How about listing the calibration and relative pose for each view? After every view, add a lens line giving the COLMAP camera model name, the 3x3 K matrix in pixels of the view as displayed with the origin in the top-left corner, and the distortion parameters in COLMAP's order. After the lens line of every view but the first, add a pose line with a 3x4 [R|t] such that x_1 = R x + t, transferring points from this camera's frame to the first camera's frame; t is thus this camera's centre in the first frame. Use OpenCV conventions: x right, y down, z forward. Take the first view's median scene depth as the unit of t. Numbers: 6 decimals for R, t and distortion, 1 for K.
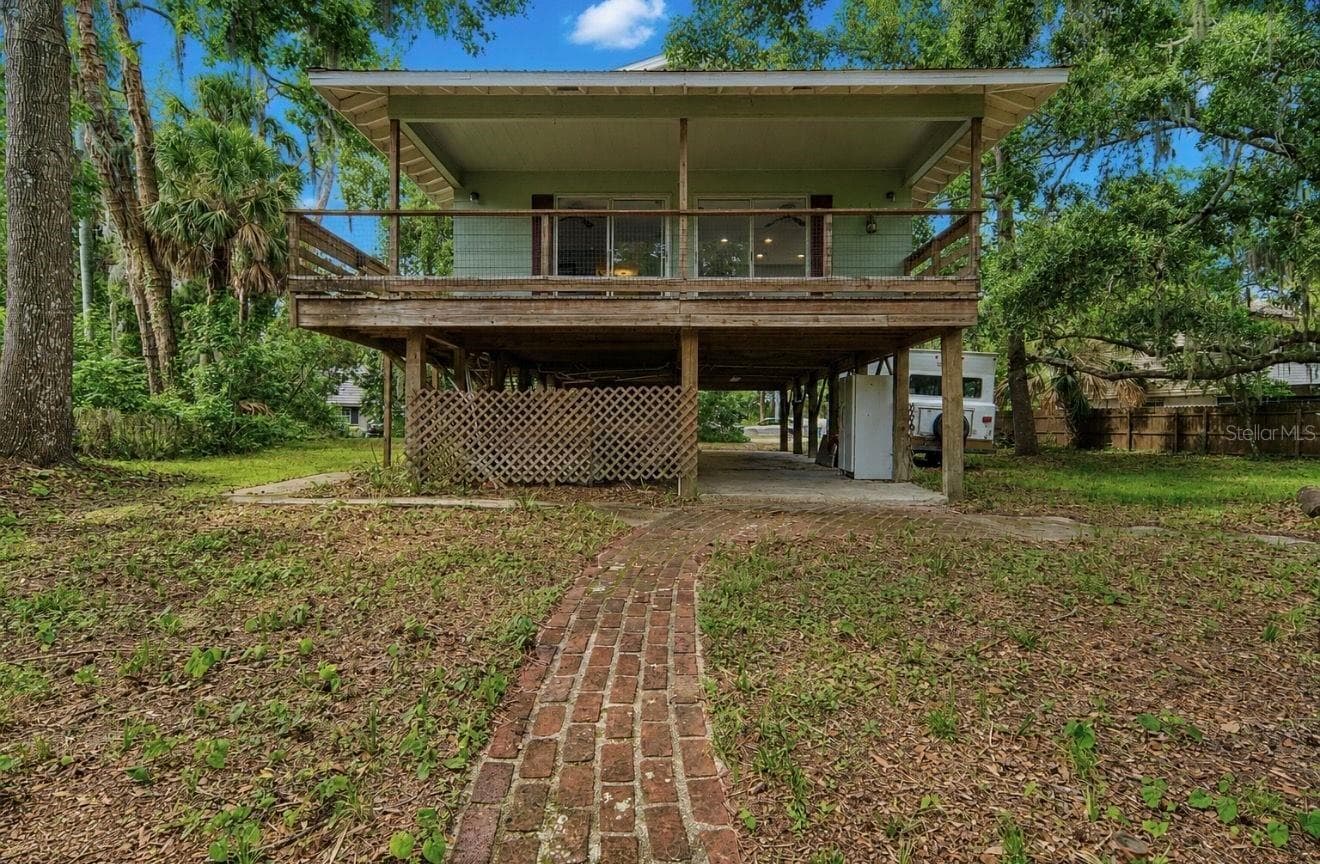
lens RADIAL K [[650.0, 0, 665.9], [0, 650.0, 423.7], [0, 0, 1]] dist [0.001313, 0.000995]
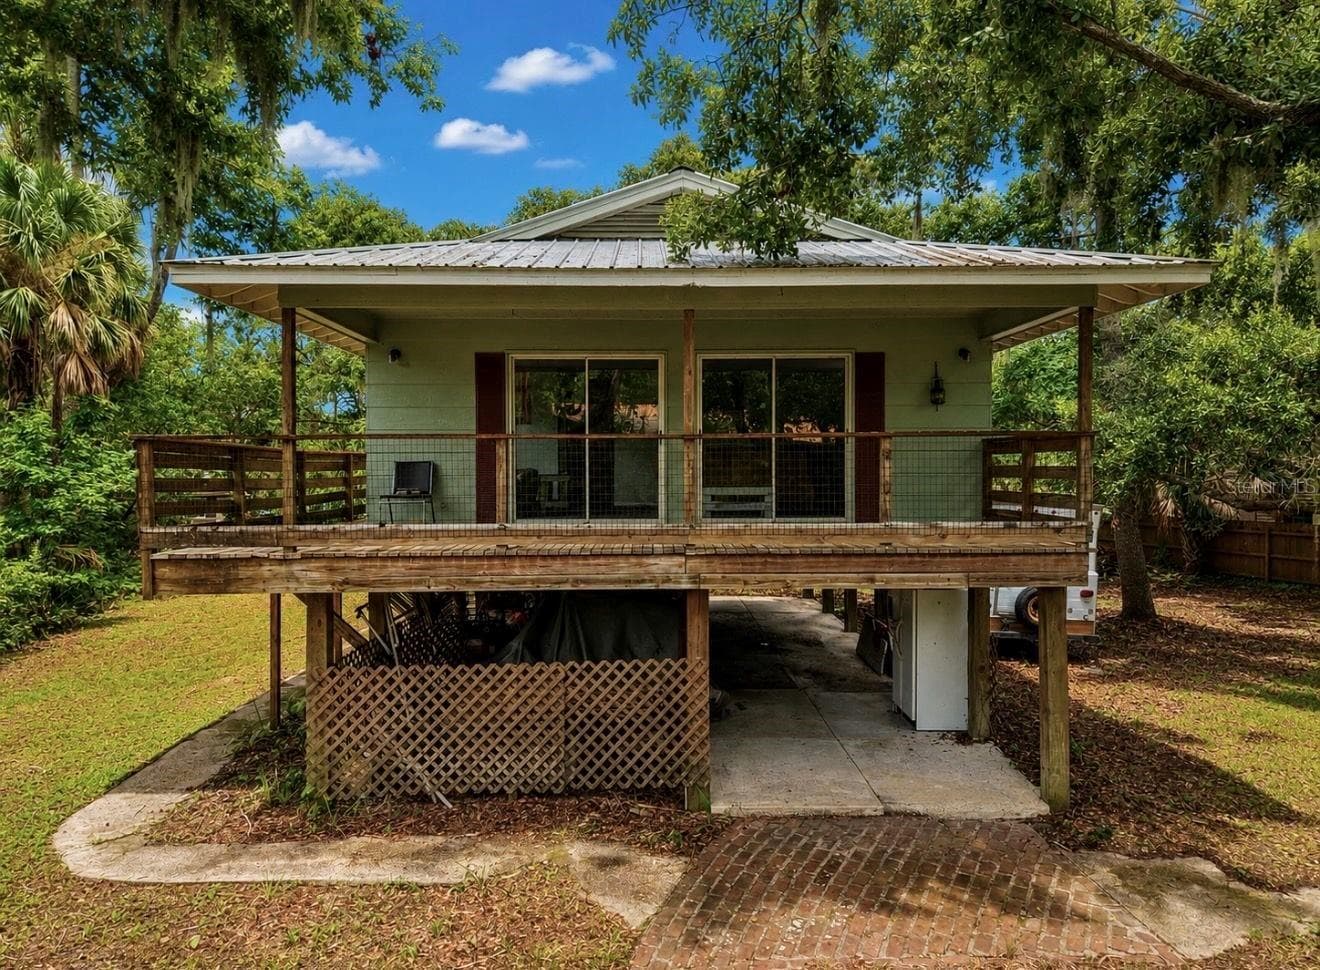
lens RADIAL K [[880.4, 0, 661.2], [0, 880.4, 455.9], [0, 0, 1]] dist [0.022740, -0.009461]
pose [[0.999531, -0.008310, 0.029470, -0.033702], [0.008084, 0.999937, 0.007778, -0.294425], [-0.029533, -0.007536, 0.999535, 0.008183]]
